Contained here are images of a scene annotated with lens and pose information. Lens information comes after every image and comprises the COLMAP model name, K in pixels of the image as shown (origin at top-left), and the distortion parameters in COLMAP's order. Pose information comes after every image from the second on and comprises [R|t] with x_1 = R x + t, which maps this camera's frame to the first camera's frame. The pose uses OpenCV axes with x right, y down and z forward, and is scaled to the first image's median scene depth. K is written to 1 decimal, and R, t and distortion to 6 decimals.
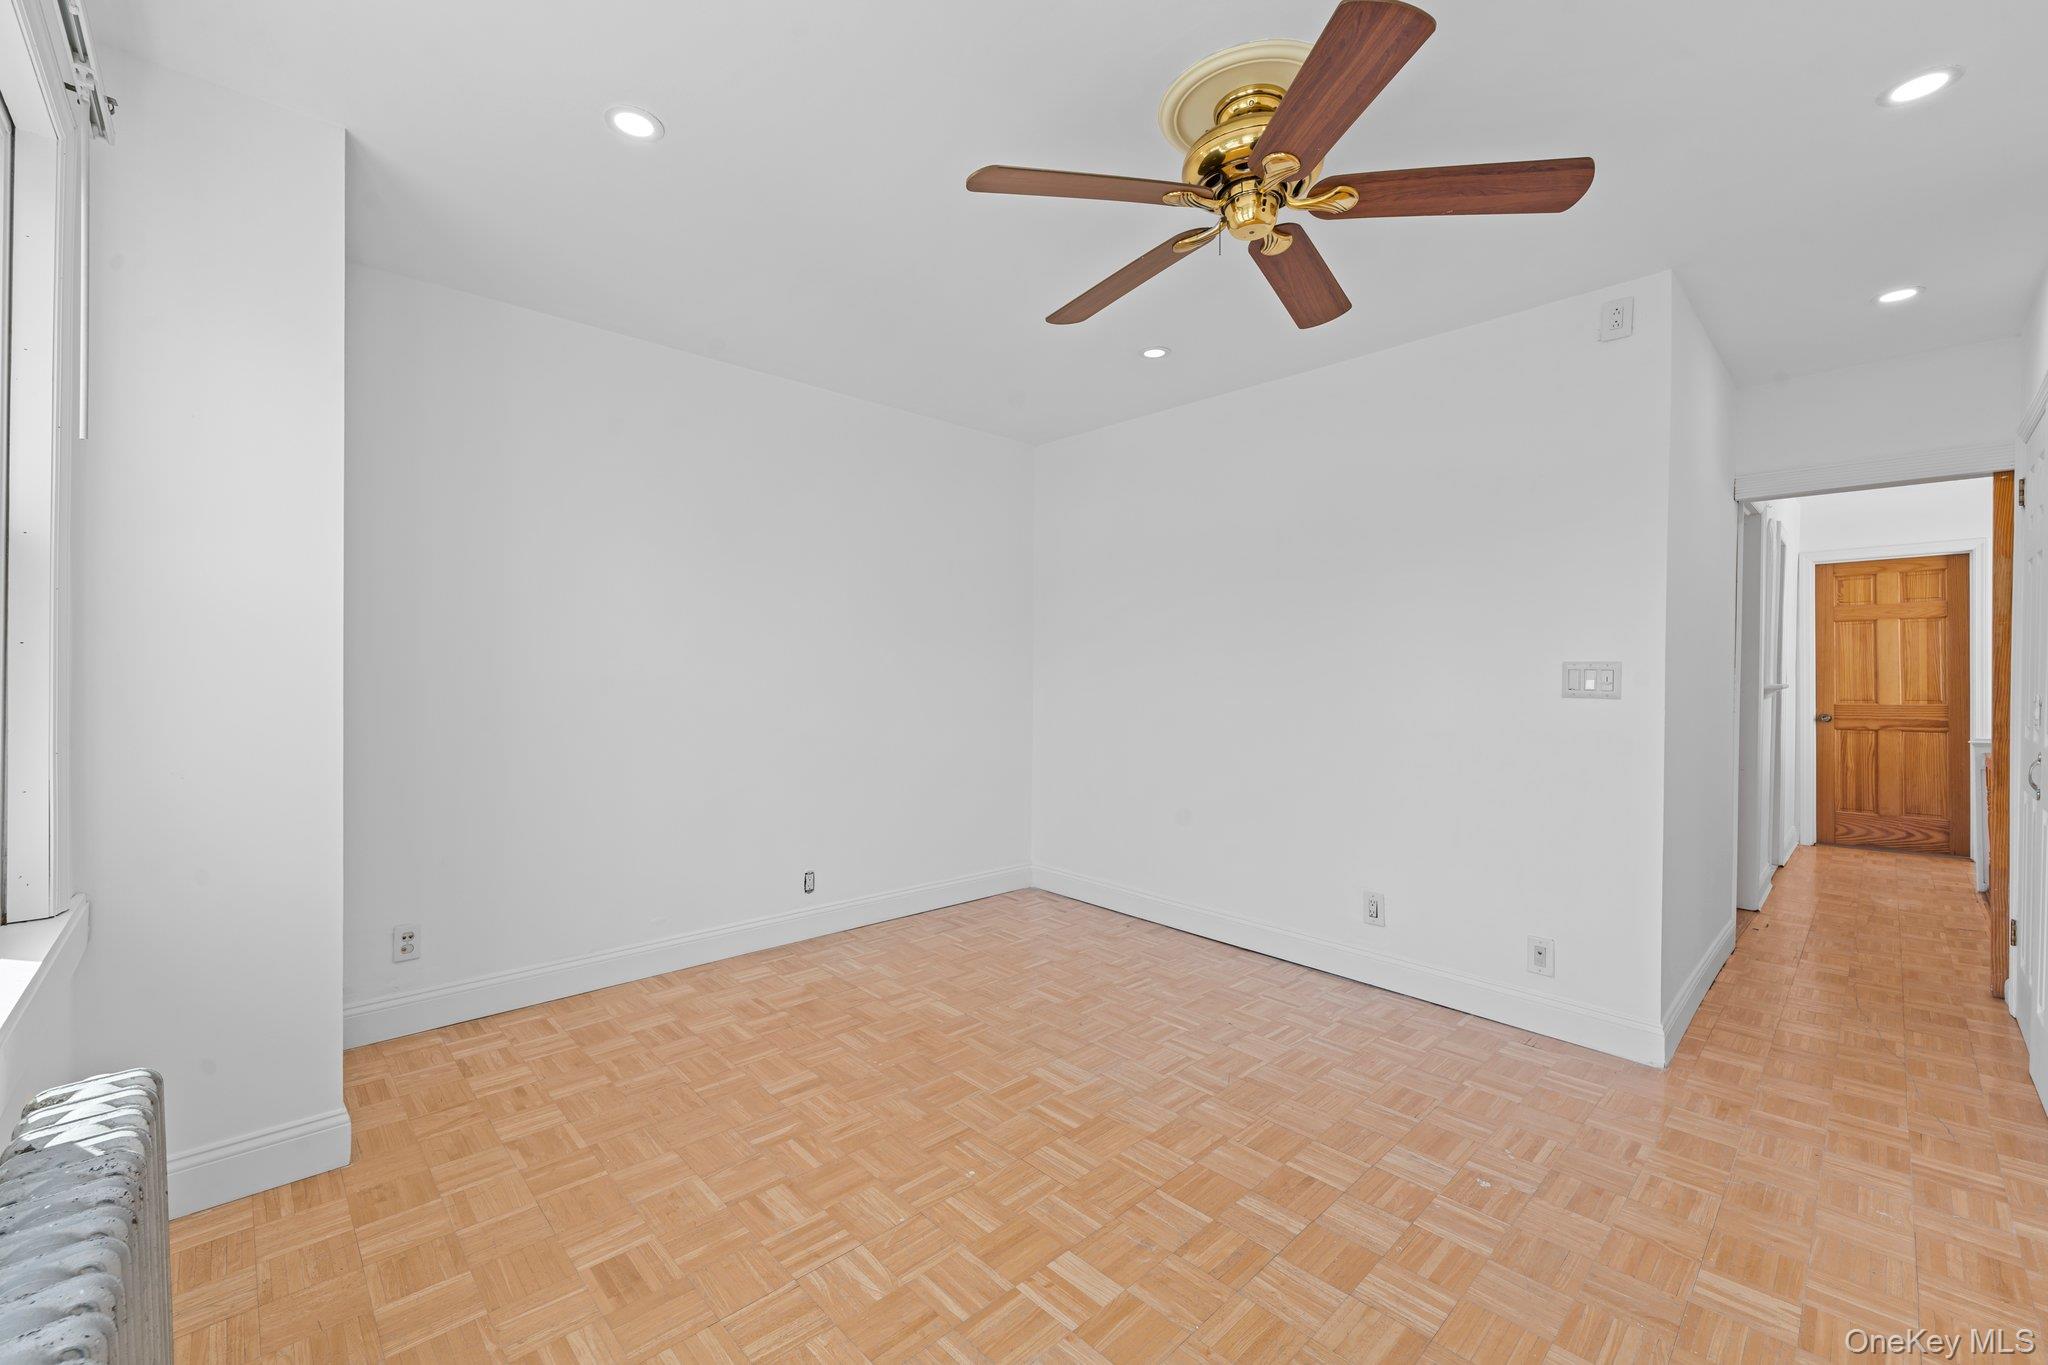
lens RADIAL K [[831.2, 0, 1018.1], [0, 831.2, 673.7], [0, 0, 1]] dist [-0.000075, -0.000284]
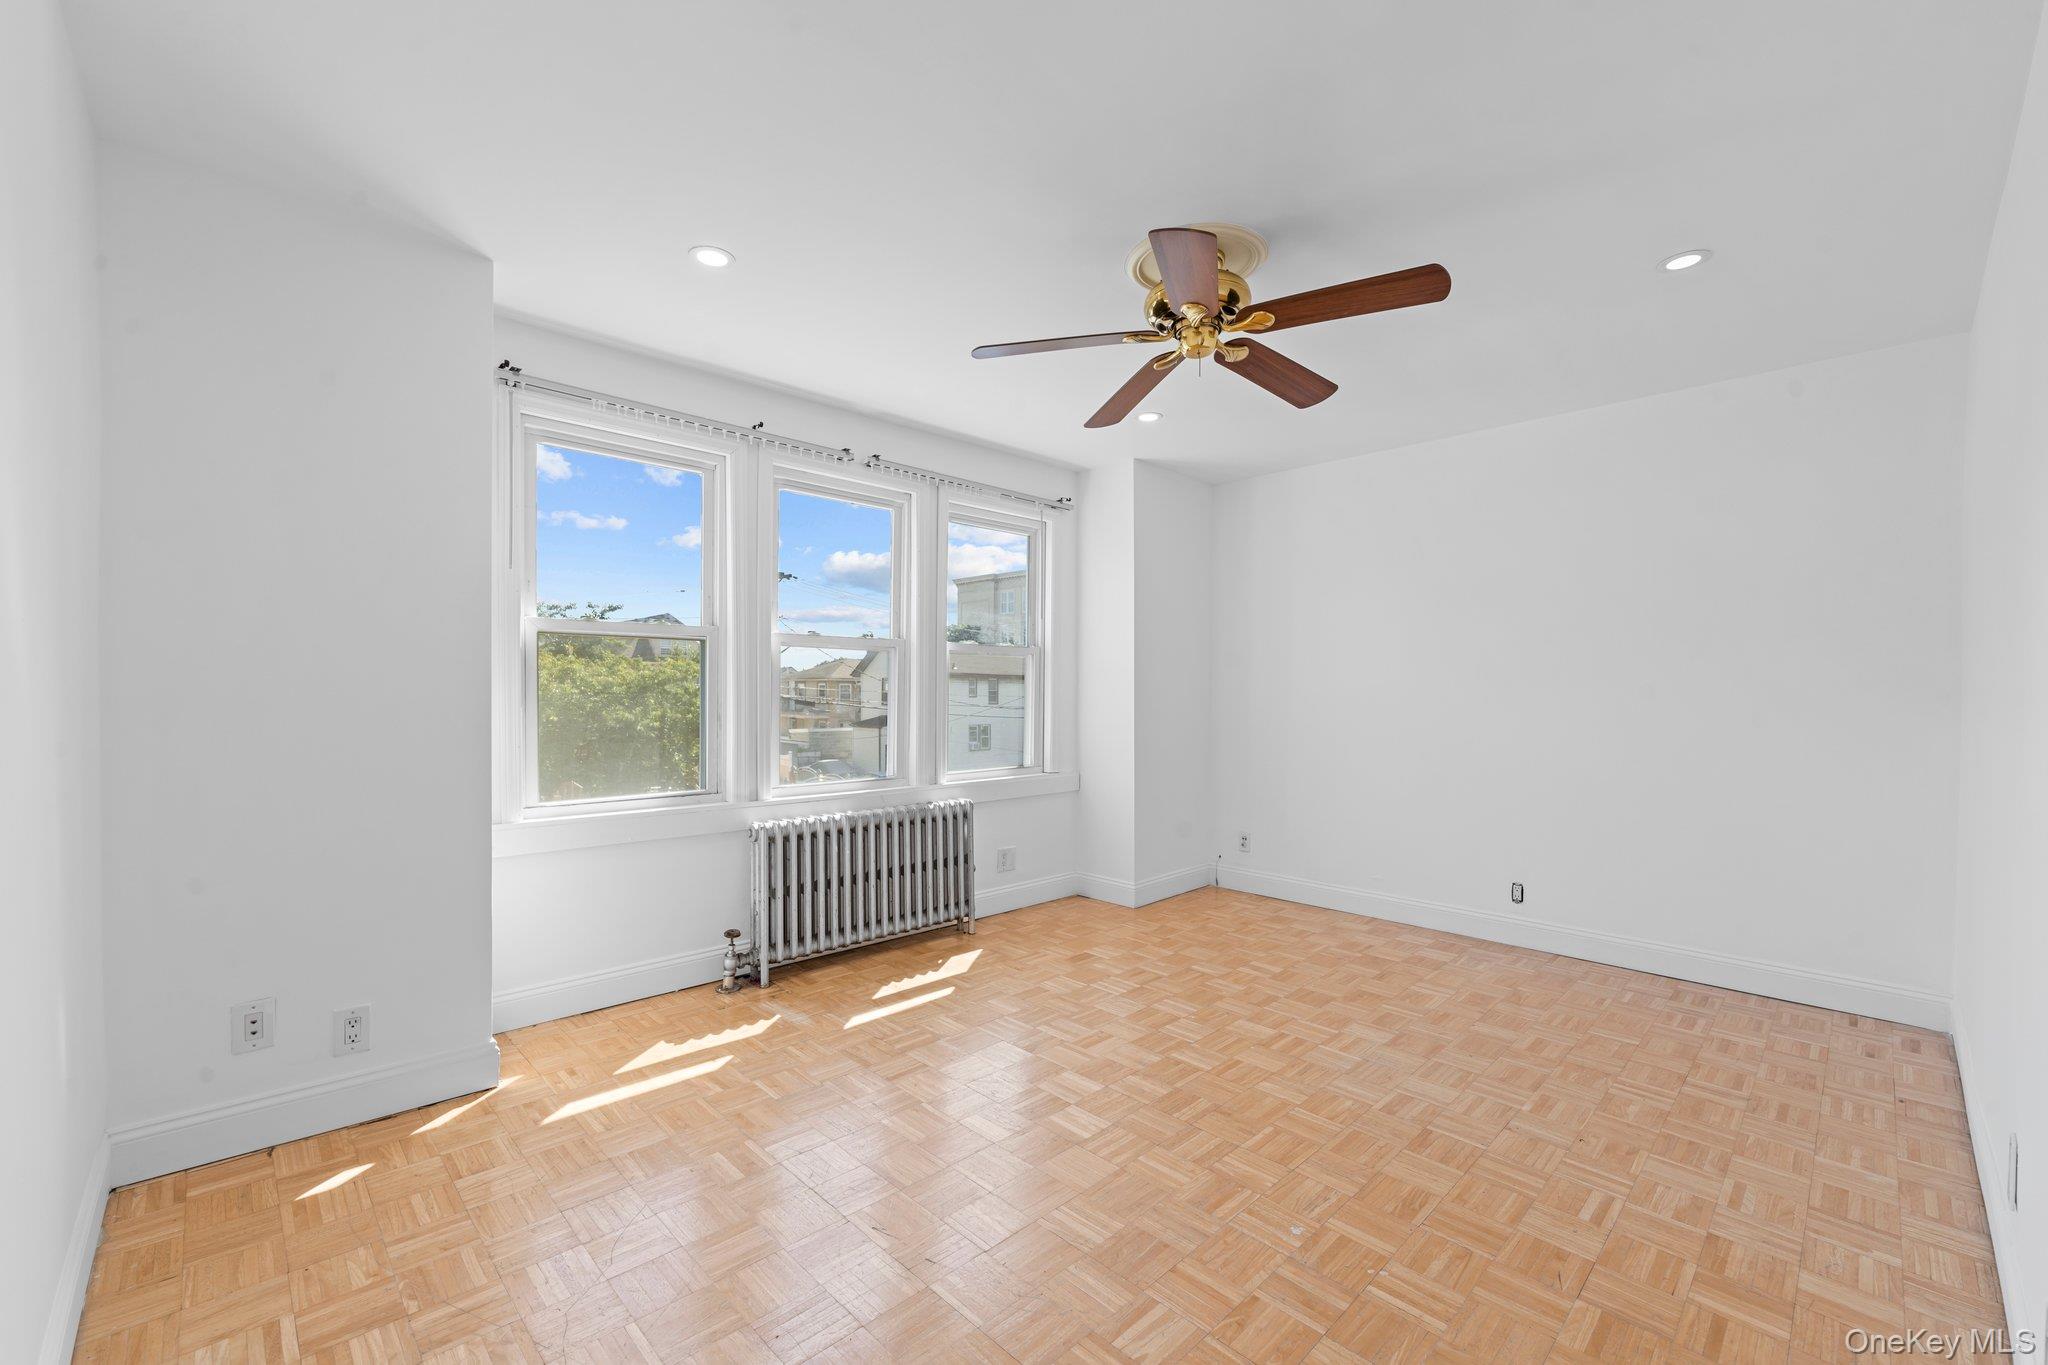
lens RADIAL K [[831.2, 0, 1018.1], [0, 831.2, 691.2], [0, 0, 1]] dist [-0.000075, -0.000284]
pose [[0.009888, -0.004650, -0.999940, 0.965442], [-0.005671, 0.999973, -0.004706, 0.004740], [0.999935, 0.005718, 0.009861, 0.428335]]
